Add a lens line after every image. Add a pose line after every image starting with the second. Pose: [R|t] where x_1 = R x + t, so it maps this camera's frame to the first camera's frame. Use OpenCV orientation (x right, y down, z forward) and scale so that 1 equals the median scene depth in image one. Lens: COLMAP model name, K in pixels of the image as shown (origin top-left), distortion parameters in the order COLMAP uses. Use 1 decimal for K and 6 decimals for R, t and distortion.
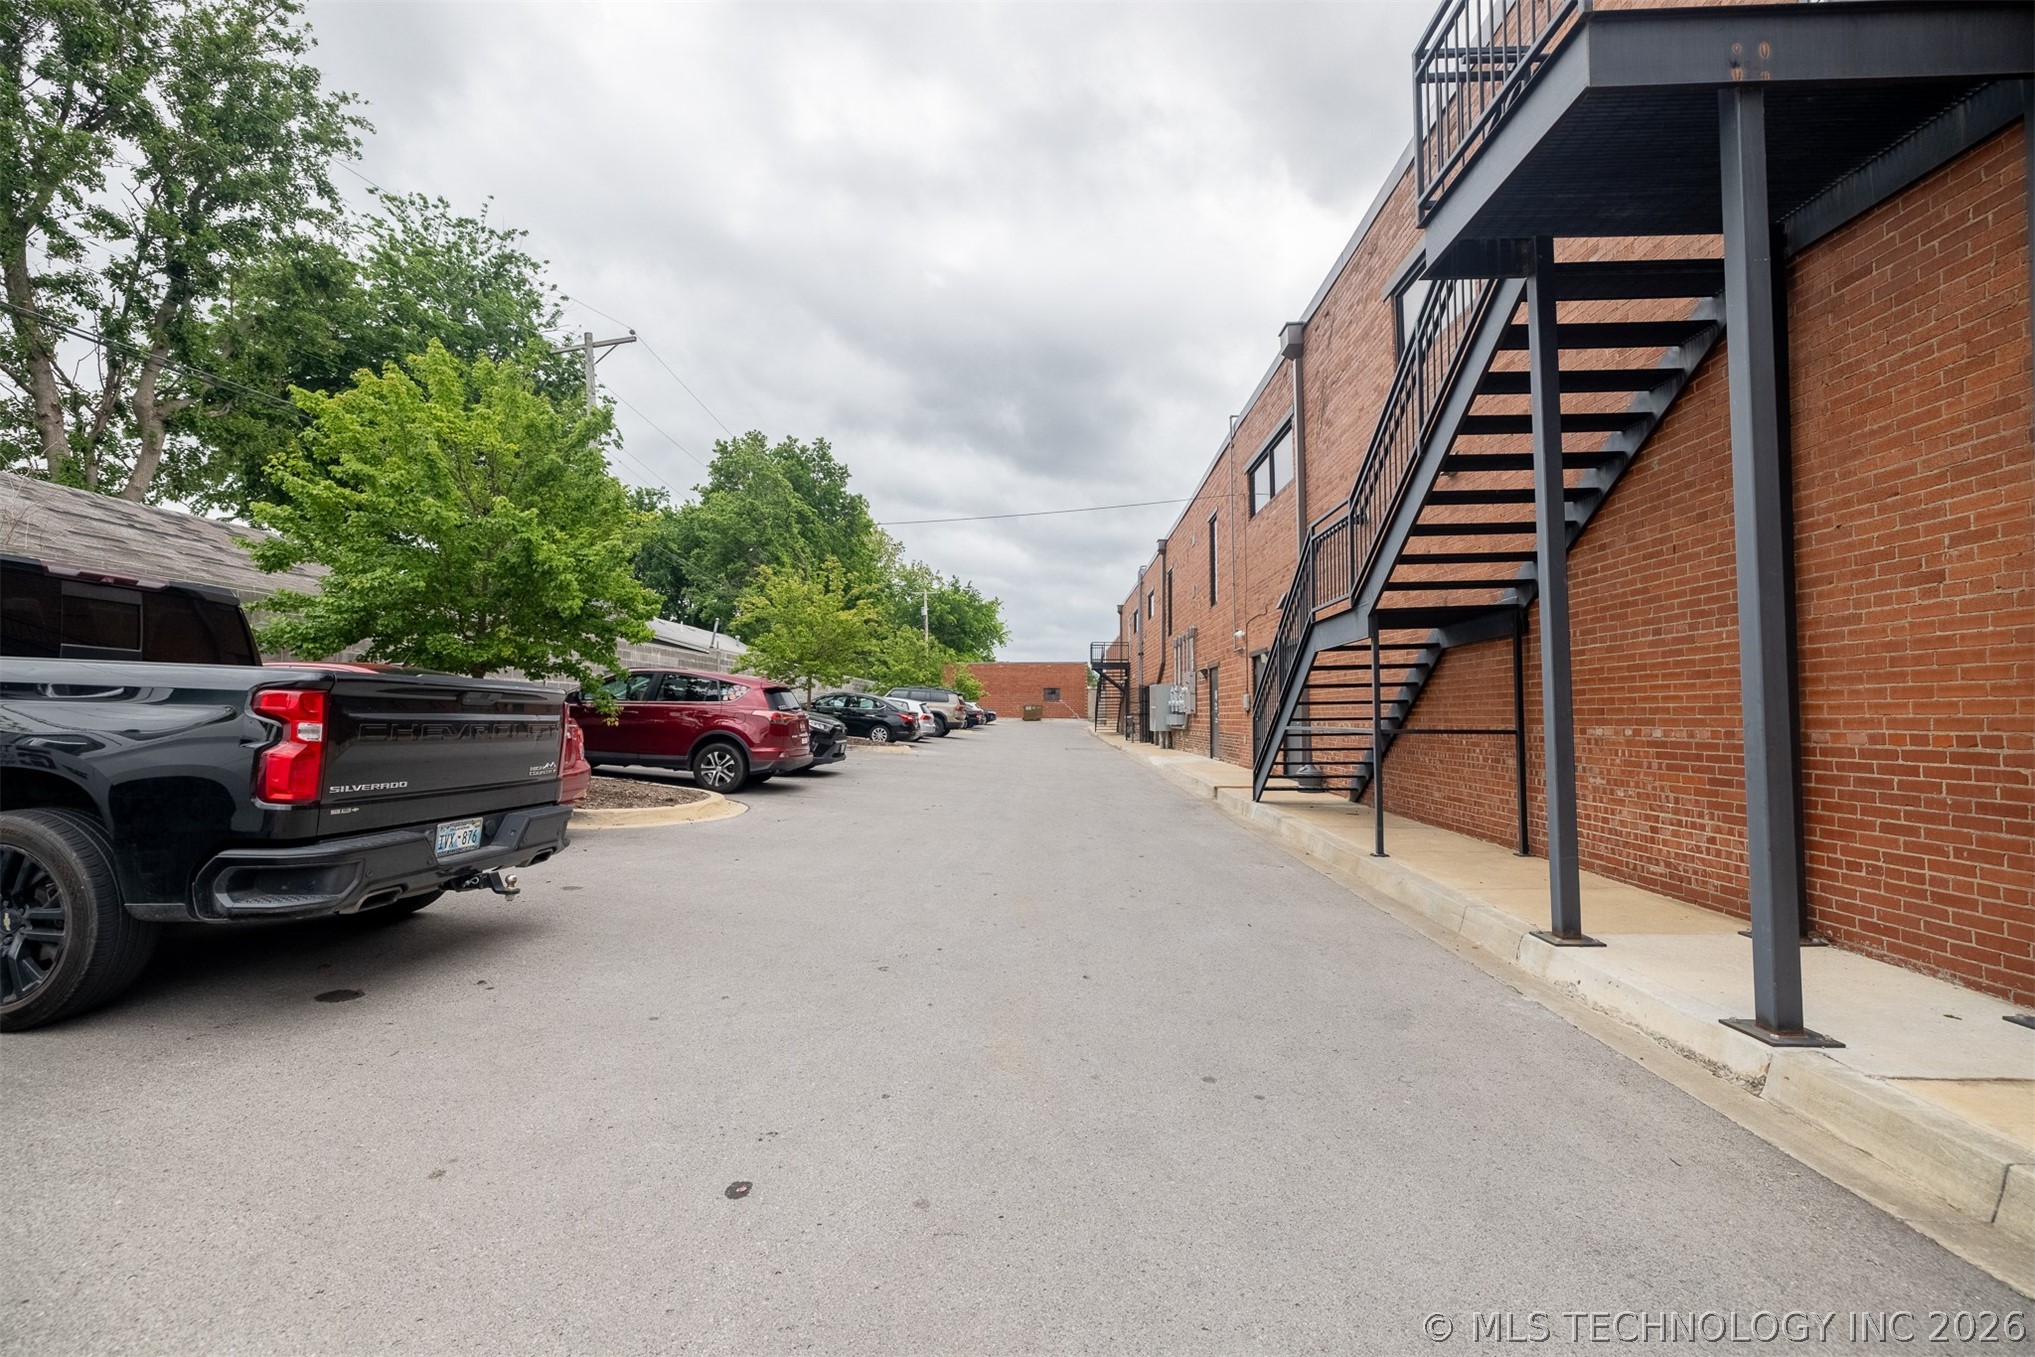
lens RADIAL K [[860.8, 0, 1014.8], [0, 860.8, 678.5], [0, 0, 1]] dist [0.001206, -0.000494]
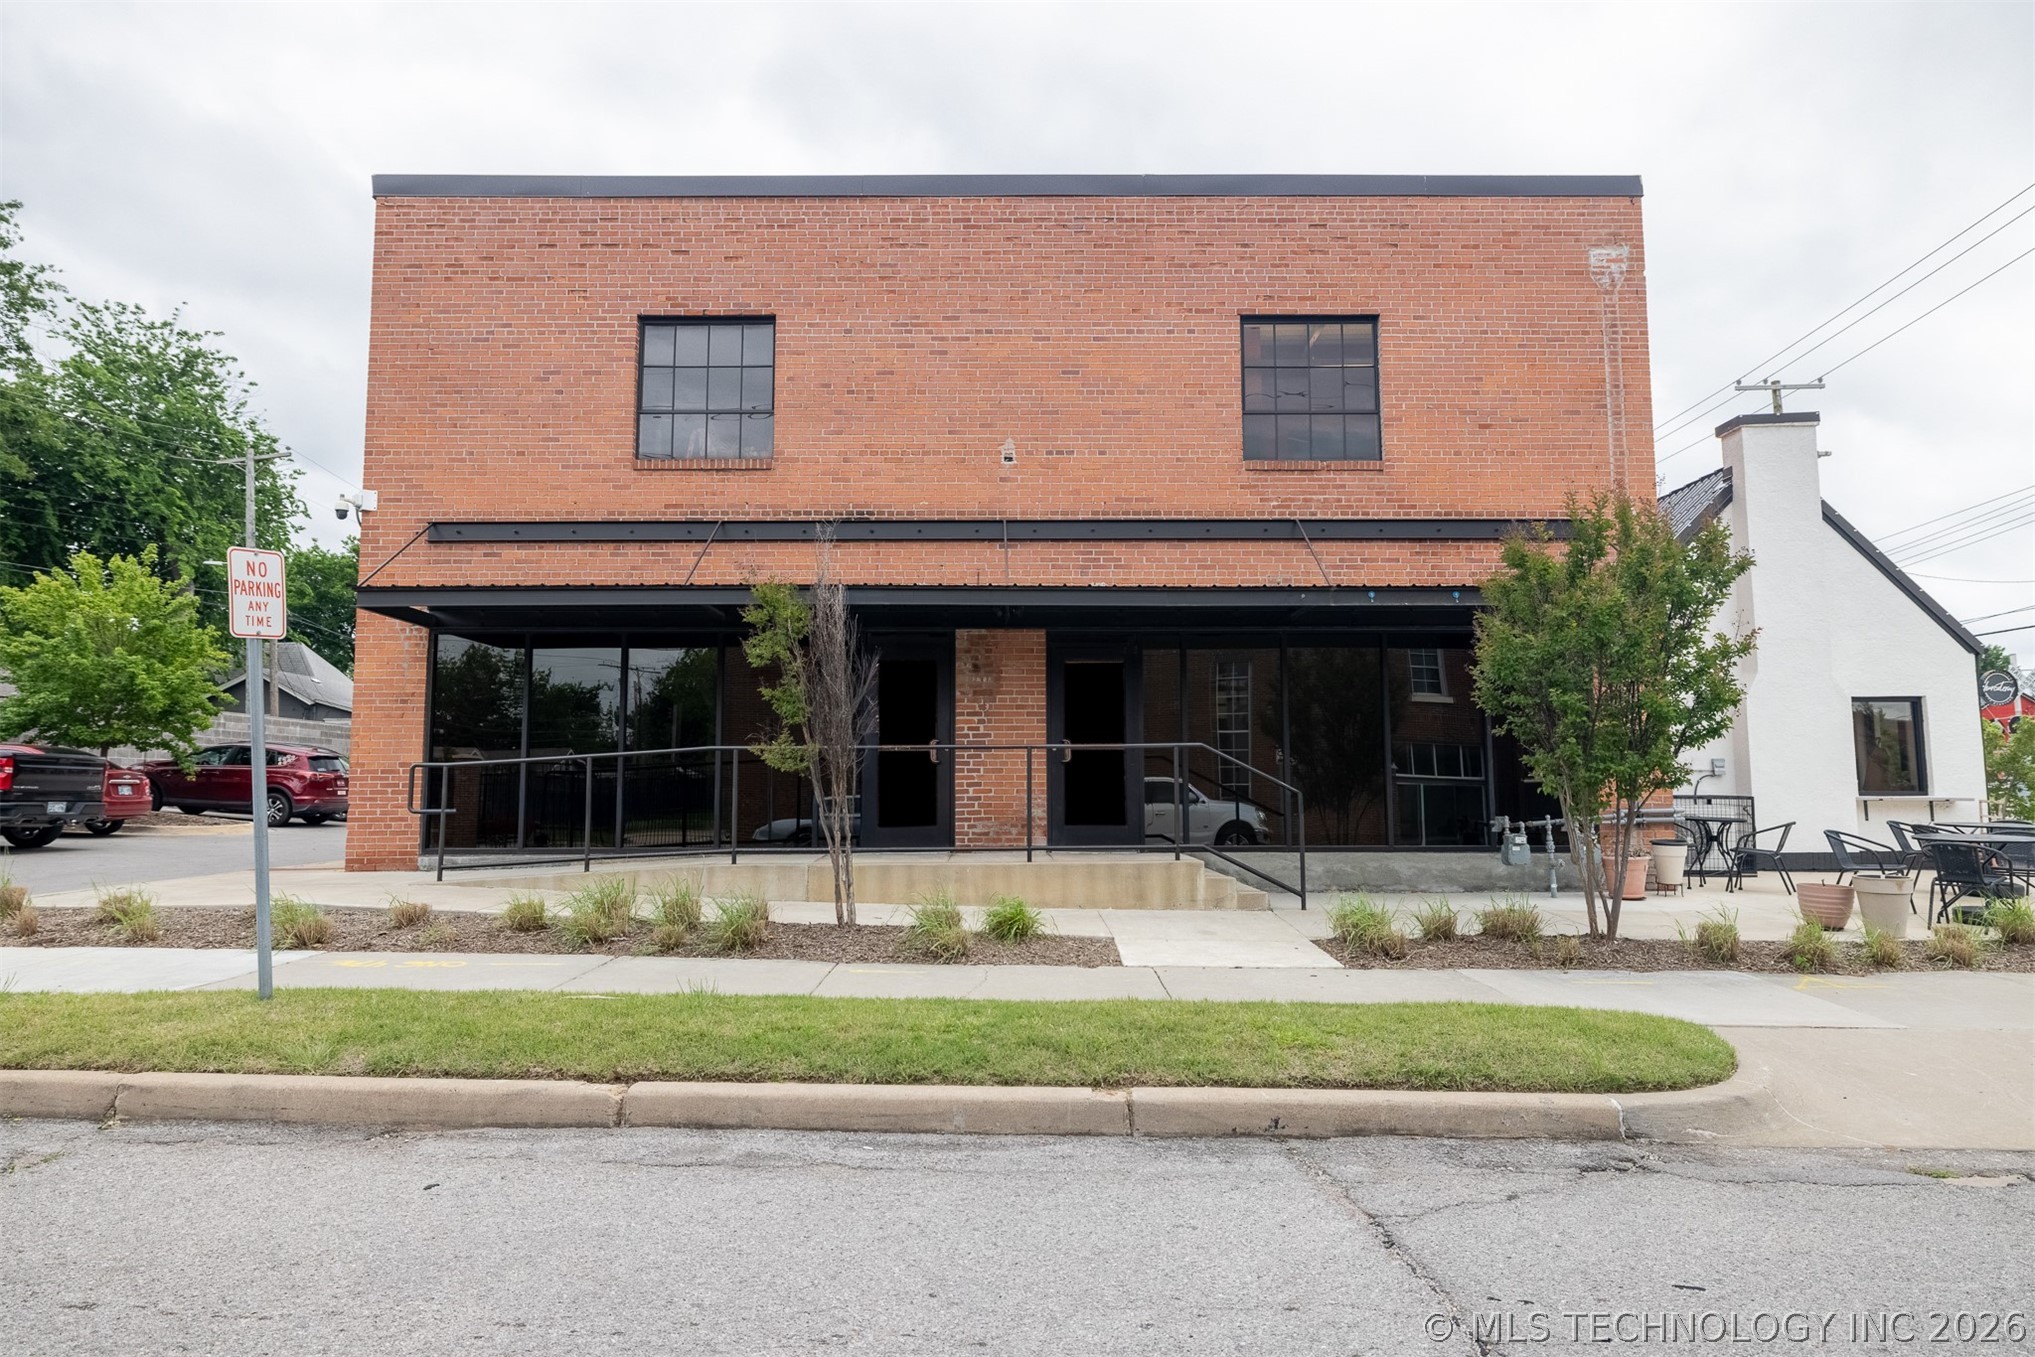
lens RADIAL K [[1234.4, 0, 1017.5], [0, 1234.4, 678.5], [0, 0, 1]] dist [0.002344, 0.001797]
pose [[0.999898, 0.004607, 0.013523, 1.038301], [-0.003880, 0.998569, -0.053341, -0.018835], [-0.013749, 0.053283, 0.998485, -1.324188]]
